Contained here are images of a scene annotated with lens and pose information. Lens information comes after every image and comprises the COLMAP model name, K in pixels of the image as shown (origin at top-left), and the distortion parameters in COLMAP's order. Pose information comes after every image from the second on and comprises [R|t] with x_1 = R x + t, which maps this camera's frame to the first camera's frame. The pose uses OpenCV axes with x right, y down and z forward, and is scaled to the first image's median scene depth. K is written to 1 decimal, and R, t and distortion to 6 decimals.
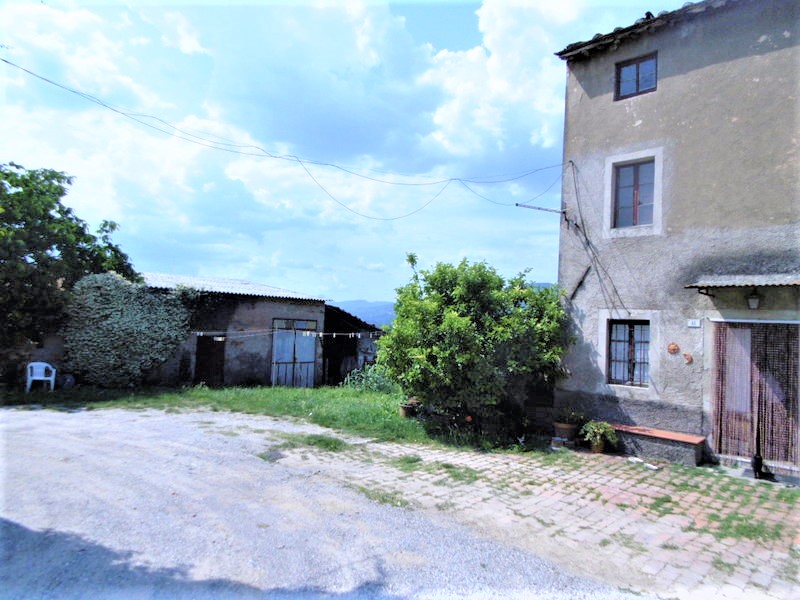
lens RADIAL K [[530.0, 0, 394.0], [0, 530.0, 298.9], [0, 0, 1]] dist [0.009538, -0.002337]
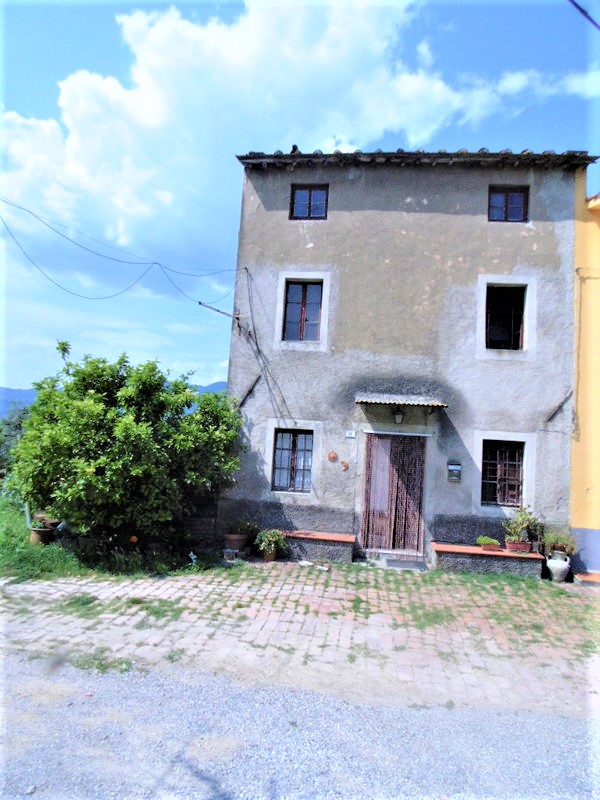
lens RADIAL K [[527.5, 0, 299.0], [0, 527.5, 397.4], [0, 0, 1]] dist [0.008083, -0.005128]
pose [[0.809501, 0.055893, 0.584452, -0.185619], [-0.053282, 0.998344, -0.021676, -0.001674], [-0.584696, -0.013594, 0.811139, 0.167752]]
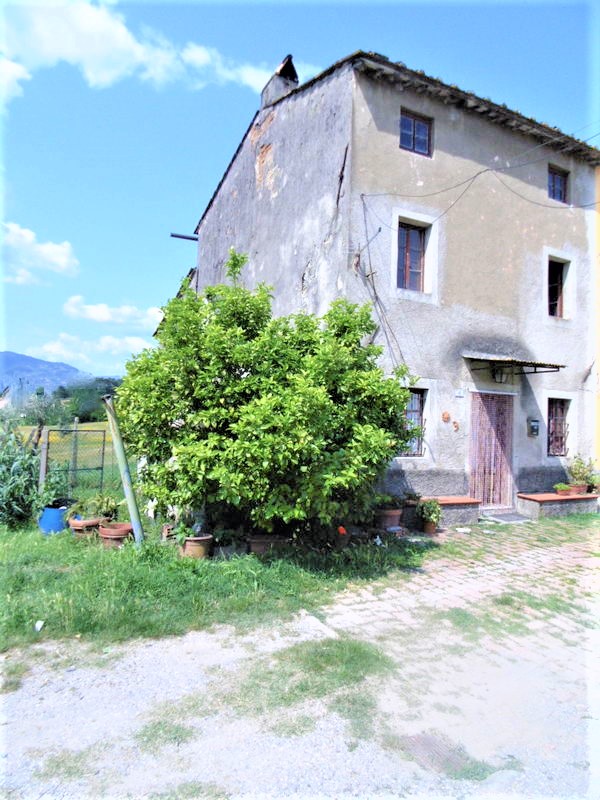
lens RADIAL K [[530.0, 0, 299.4], [0, 530.0, 395.9], [0, 0, 1]] dist [0.009538, -0.002337]
pose [[0.344144, 0.009559, 0.938868, -0.585991], [-0.067165, 0.997637, 0.014462, 0.059905], [-0.936511, -0.068036, 0.343973, 0.968949]]
